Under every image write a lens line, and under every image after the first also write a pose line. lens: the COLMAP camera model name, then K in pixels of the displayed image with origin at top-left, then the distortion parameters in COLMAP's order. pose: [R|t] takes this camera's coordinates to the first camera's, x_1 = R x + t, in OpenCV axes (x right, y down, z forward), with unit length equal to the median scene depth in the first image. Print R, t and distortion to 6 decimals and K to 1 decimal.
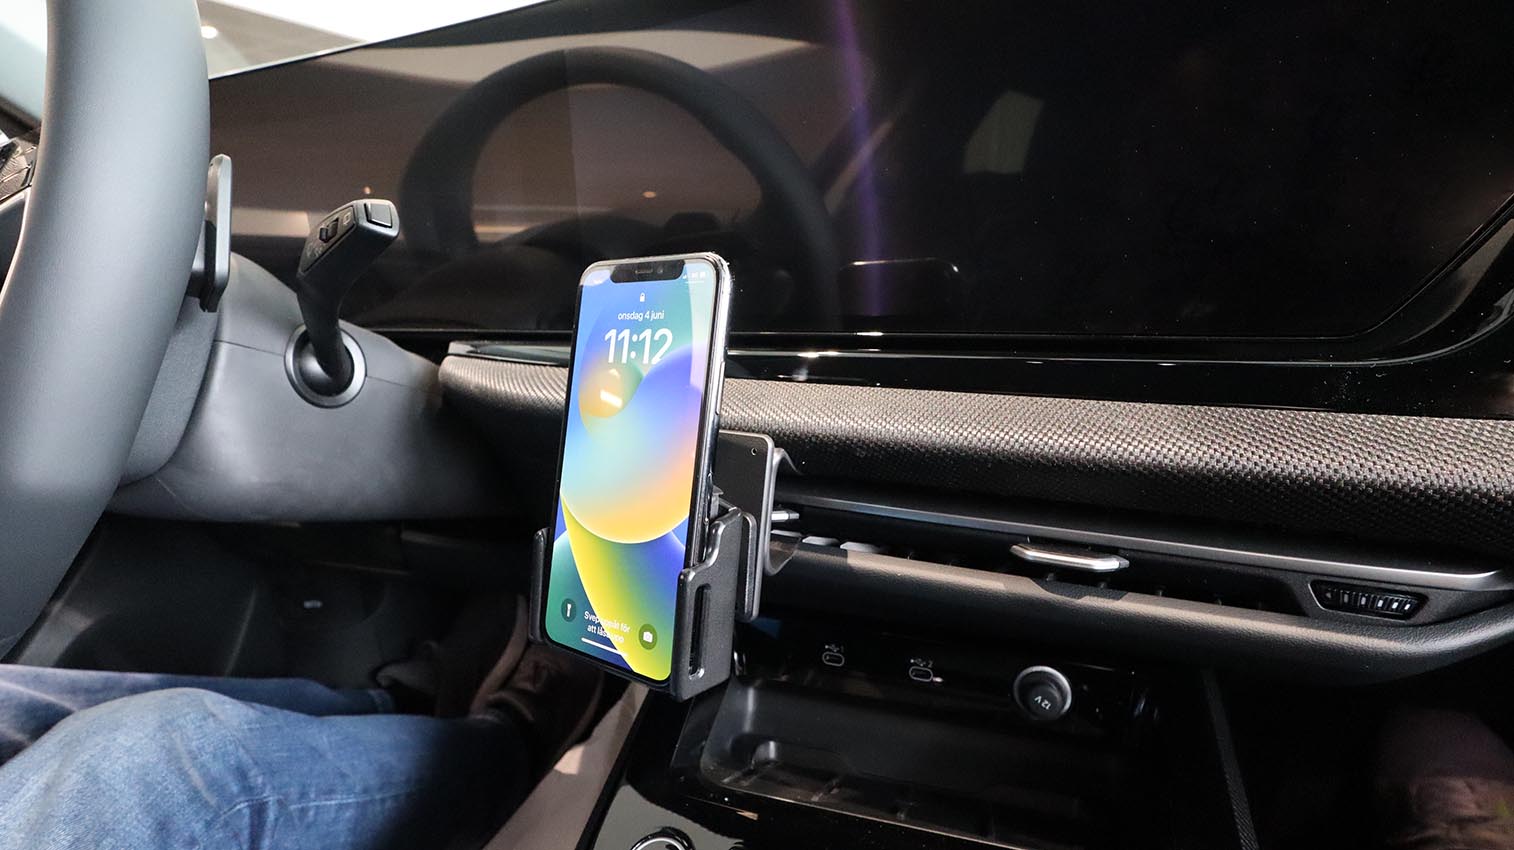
lens RADIAL K [[695.0, 0, 757.0], [0, 695.0, 425.0], [0, 0, 1]] dist [-0.001340, 0.000453]
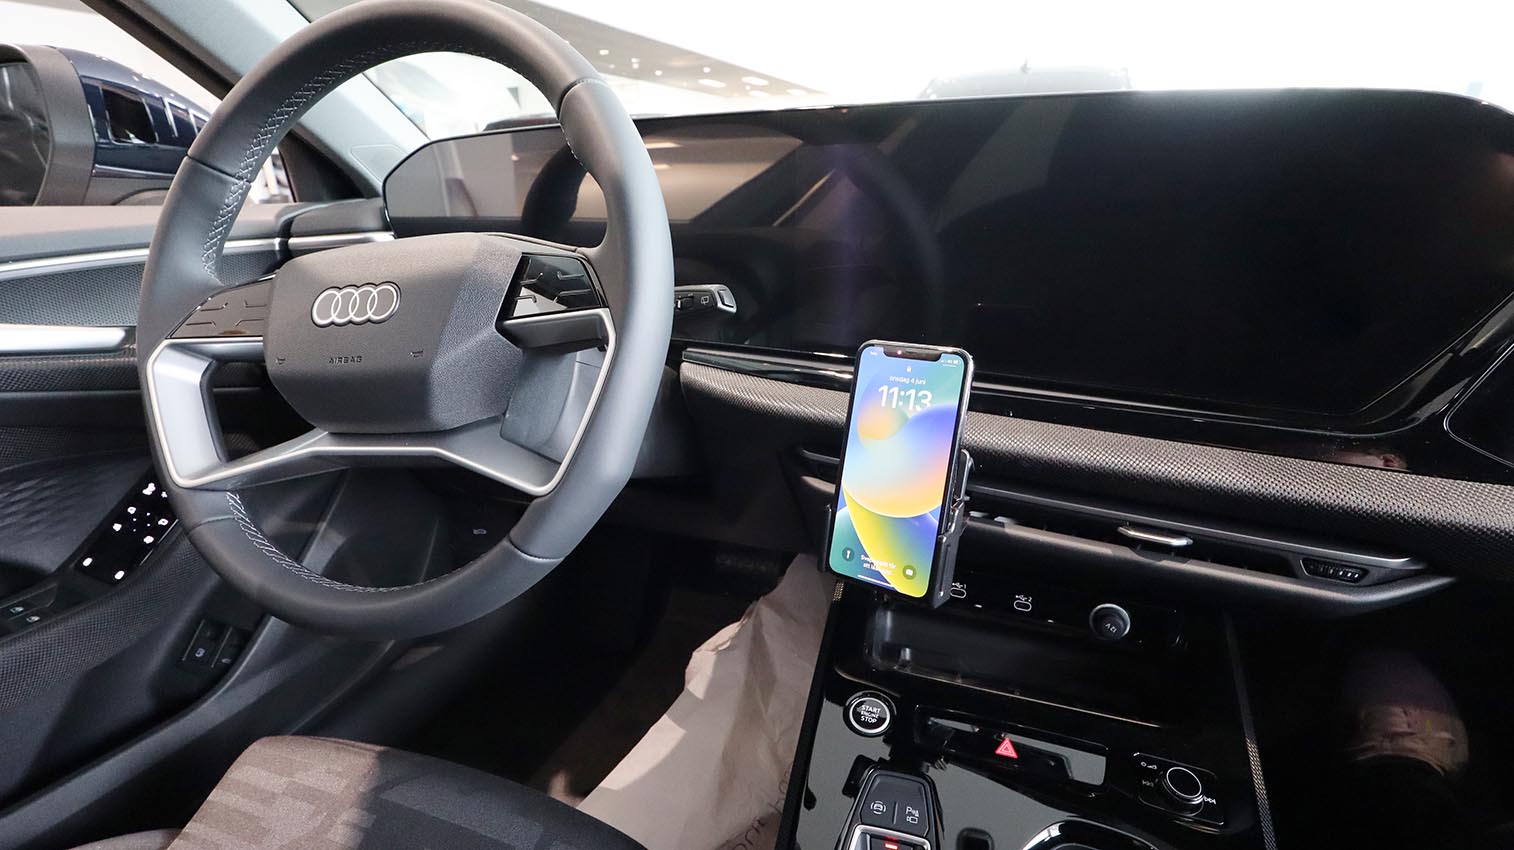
lens RADIAL K [[695.0, 0, 757.0], [0, 695.0, 425.0], [0, 0, 1]] dist [-0.001340, 0.000453]
pose [[0.998935, 0.044106, -0.013579, -0.489591], [-0.042815, 0.995550, 0.083945, -0.172219], [0.017221, -0.083274, 0.996378, -0.640706]]
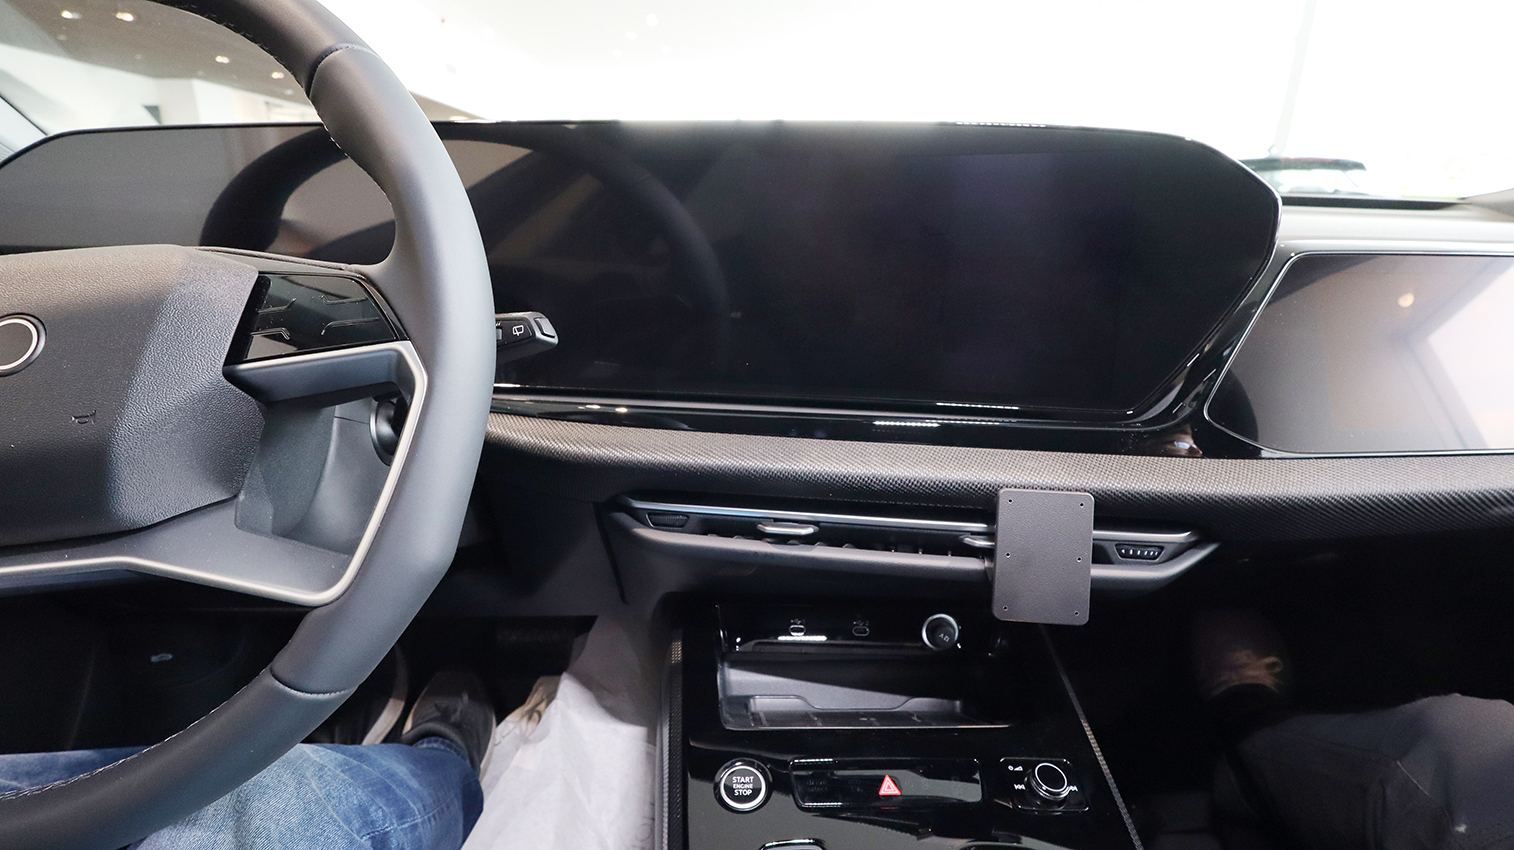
lens RADIAL K [[695.0, 0, 757.0], [0, 695.0, 425.0], [0, 0, 1]] dist [-0.001340, 0.000453]
pose [[0.940276, -0.032830, 0.338826, -0.686781], [0.027740, 0.999418, 0.019857, -0.150157], [-0.339281, -0.009272, 0.940639, -0.403043]]
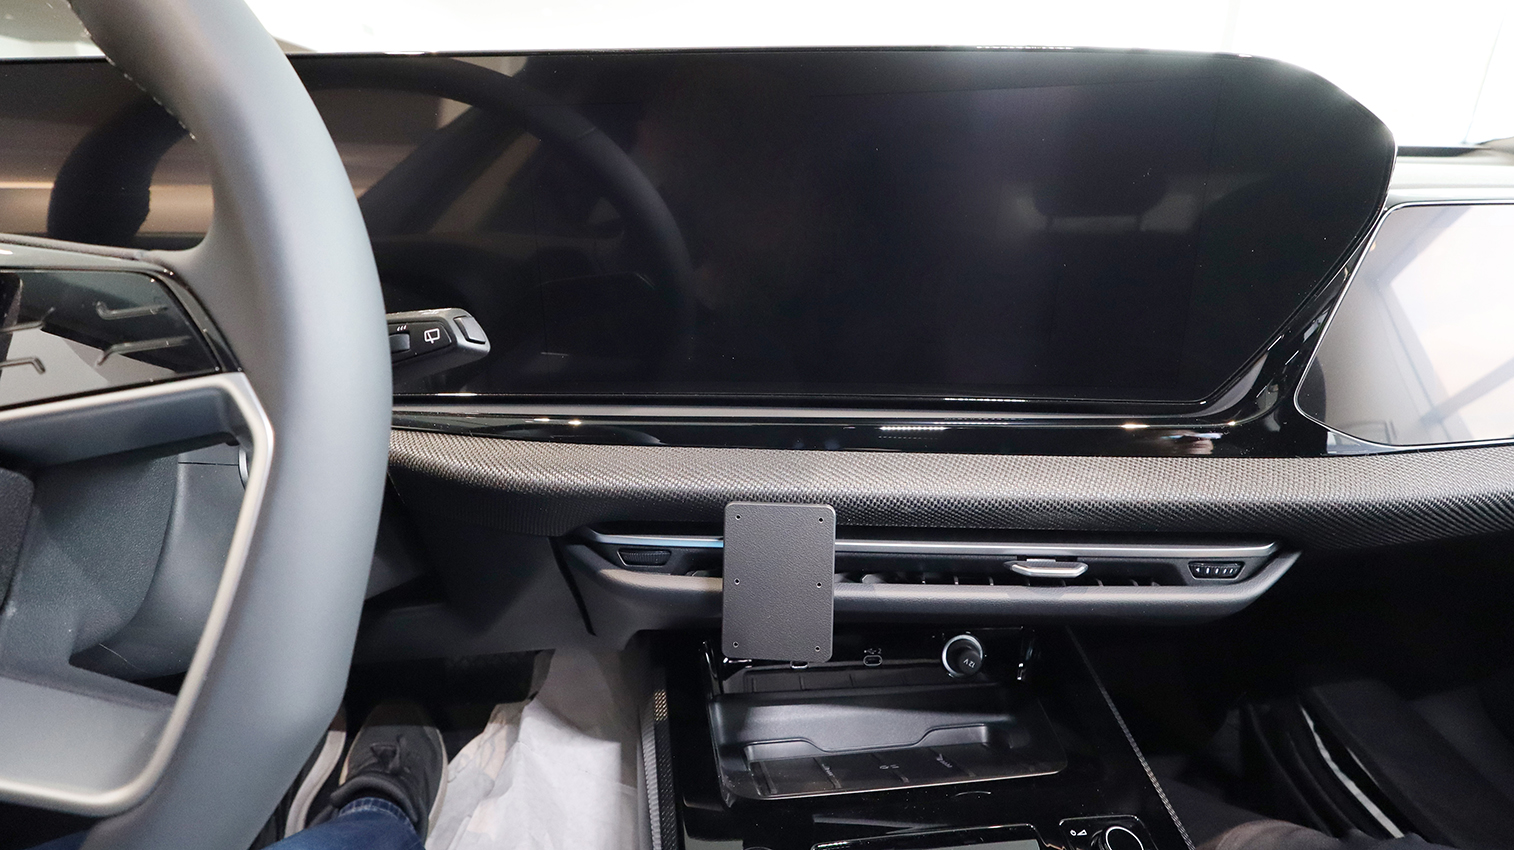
lens RADIAL K [[695.0, 0, 757.0], [0, 695.0, 425.0], [0, 0, 1]] dist [-0.001340, 0.000453]
pose [[0.912806, -0.087892, 0.398823, -0.640328], [0.066918, 0.995557, 0.066240, -0.235015], [-0.402873, -0.033775, 0.914633, -0.024793]]
